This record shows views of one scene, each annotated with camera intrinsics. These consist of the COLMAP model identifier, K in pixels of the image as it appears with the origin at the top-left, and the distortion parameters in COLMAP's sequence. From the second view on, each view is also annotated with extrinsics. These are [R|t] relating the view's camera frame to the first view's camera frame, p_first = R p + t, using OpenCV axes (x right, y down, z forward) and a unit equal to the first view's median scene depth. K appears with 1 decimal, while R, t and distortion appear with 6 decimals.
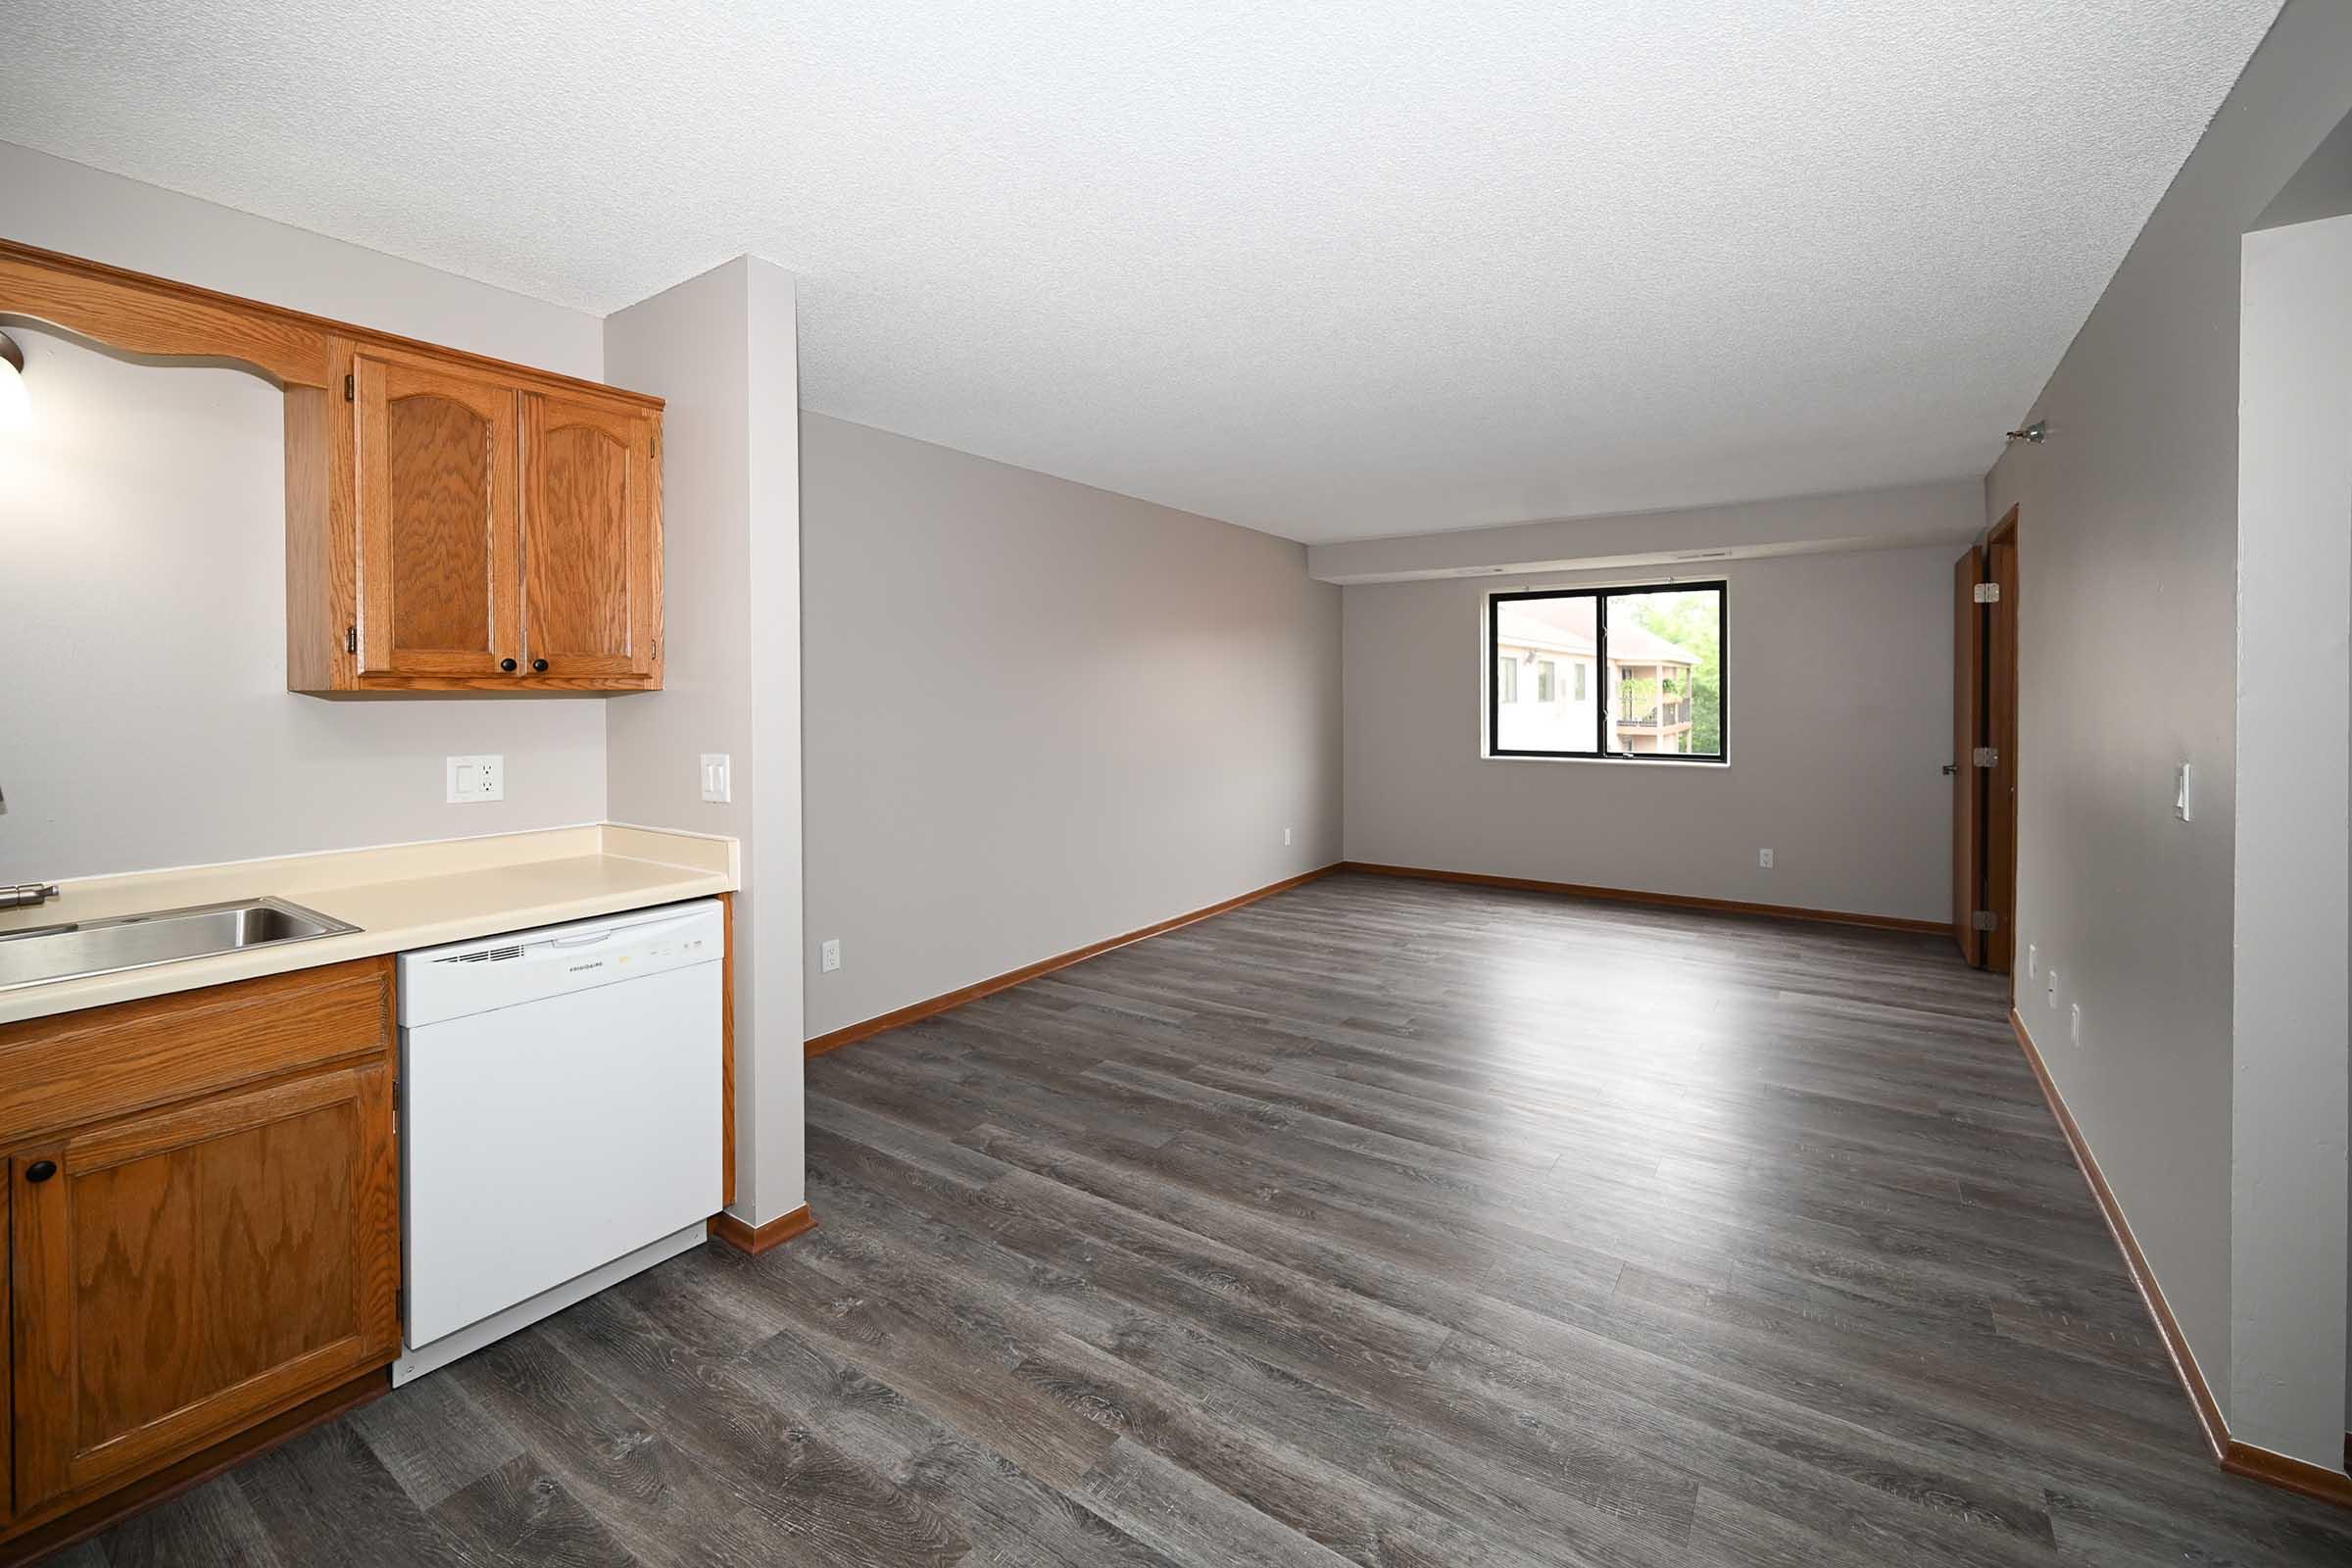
lens RADIAL K [[984.8, 0, 1123.2], [0, 984.8, 708.6], [0, 0, 1]] dist [-0.002371, 0.001398]
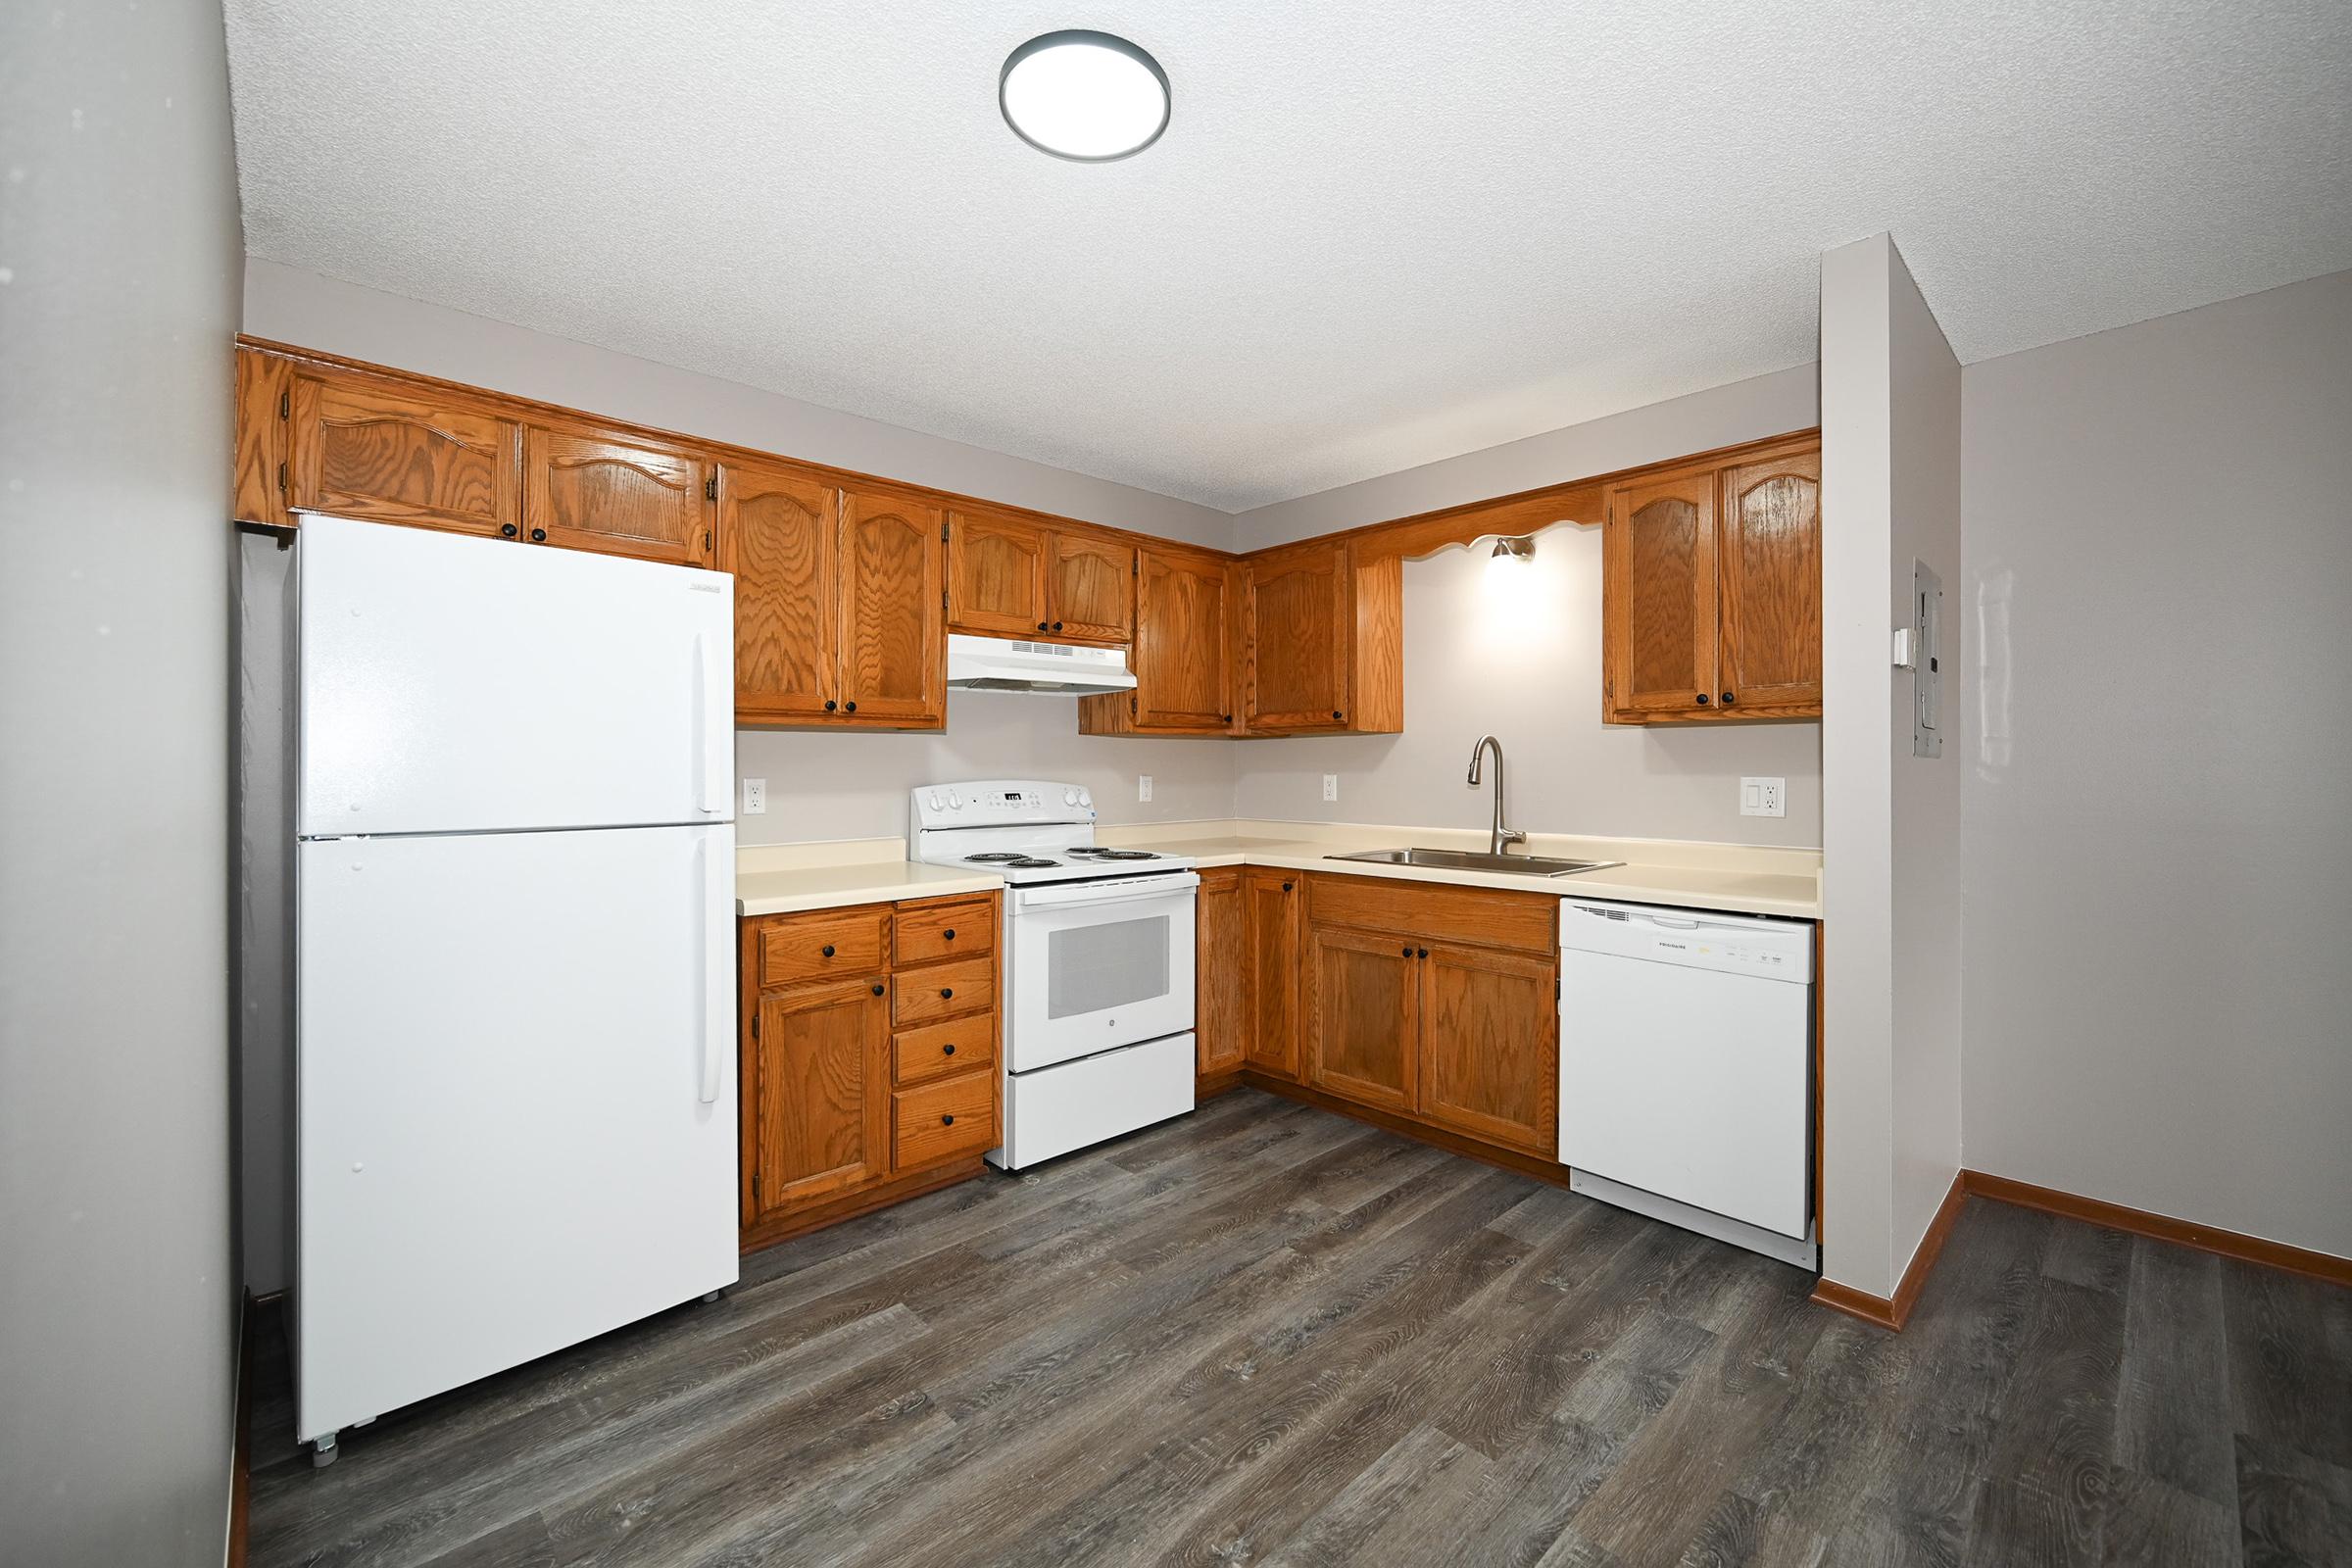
lens RADIAL K [[984.8, 0, 1172.0], [0, 984.8, 773.0], [0, 0, 1]] dist [-0.002371, 0.001398]
pose [[-0.202707, 0.018607, -0.979063, 0.685142], [-0.012761, 0.999684, 0.021641, 0.028478], [0.979156, 0.016880, -0.202405, 0.575734]]
